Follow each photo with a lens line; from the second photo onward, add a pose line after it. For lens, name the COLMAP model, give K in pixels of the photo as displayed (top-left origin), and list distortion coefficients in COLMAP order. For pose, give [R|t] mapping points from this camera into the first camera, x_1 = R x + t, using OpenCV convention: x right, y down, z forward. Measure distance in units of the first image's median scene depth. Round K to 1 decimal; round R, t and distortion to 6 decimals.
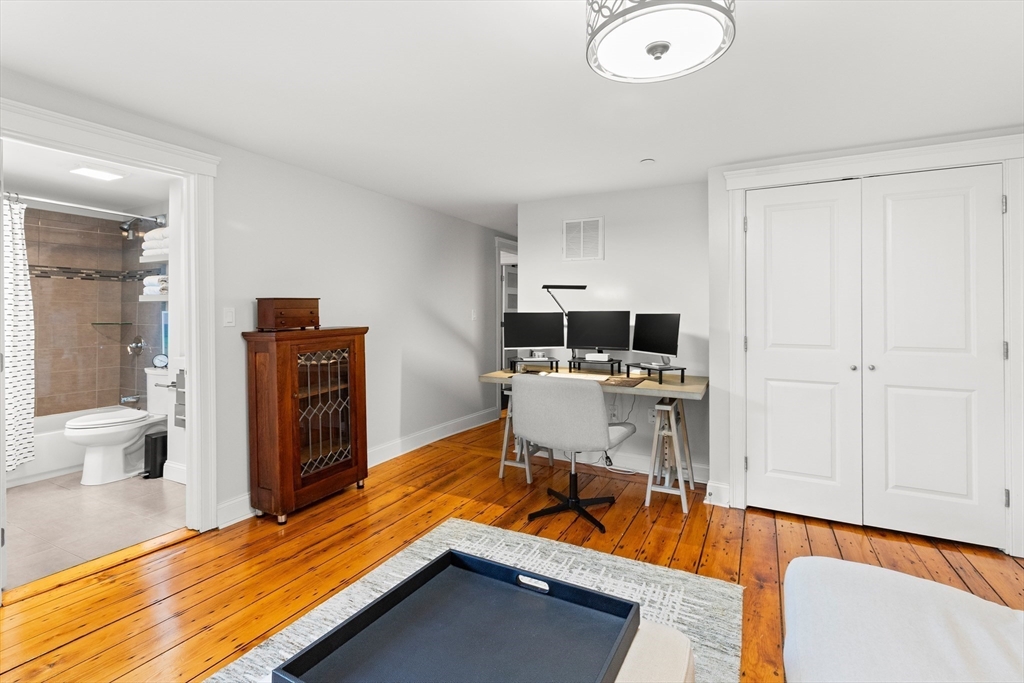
lens RADIAL K [[450.4, 0, 511.1], [0, 450.4, 331.4], [0, 0, 1]] dist [0.000812, -0.000072]
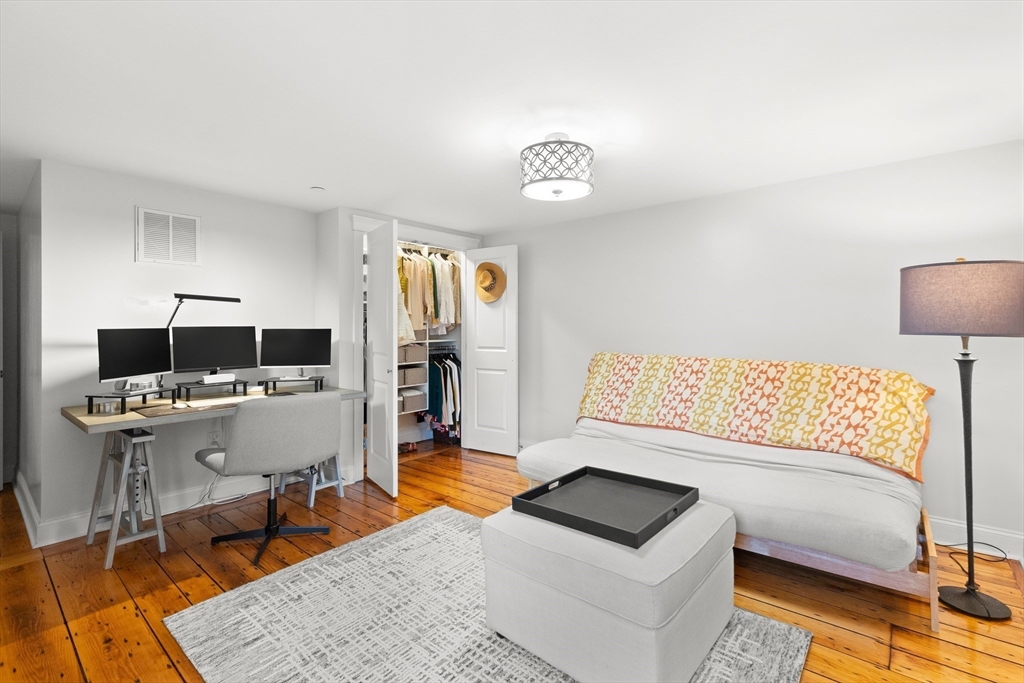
lens RADIAL K [[469.3, 0, 521.0], [0, 469.3, 327.0], [0, 0, 1]] dist [0.001596, 0.000034]
pose [[0.189988, 0.000376, 0.981786, -0.738151], [0.019658, 0.999798, -0.004187, -0.033457], [-0.981590, 0.020095, 0.189942, 0.287885]]
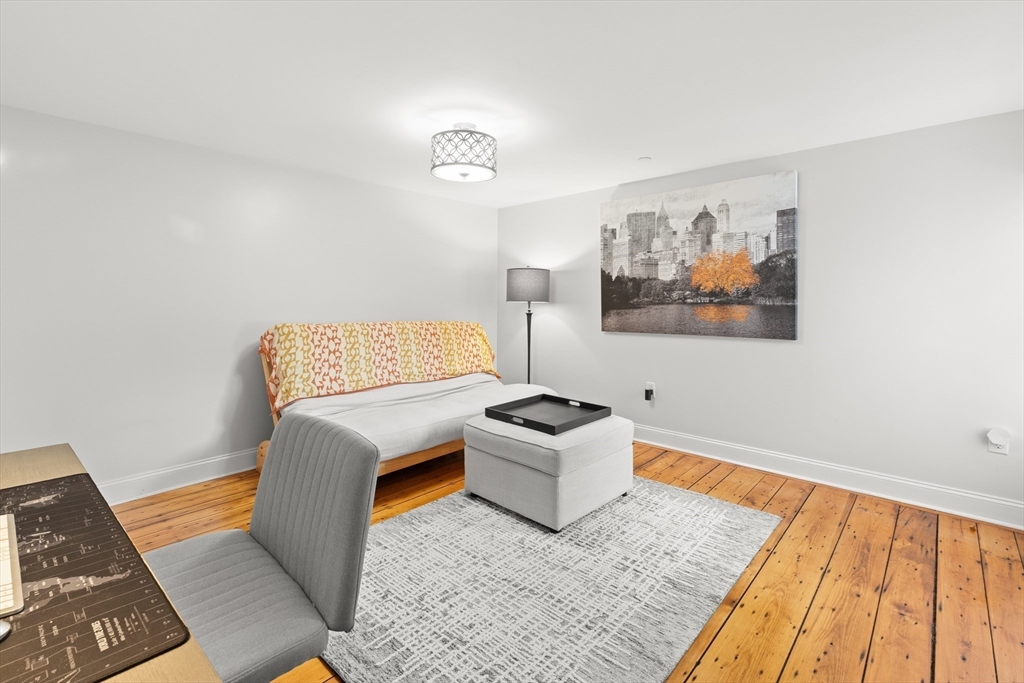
lens RADIAL K [[467.9, 0, 512.0], [0, 467.9, 341.5], [0, 0, 1]] dist [0.000918, 0.000072]
pose [[-0.972219, -0.052470, 0.228117, -0.193221], [-0.024410, 0.991966, 0.124131, -0.075675], [-0.232797, 0.115115, -0.965688, 1.299036]]
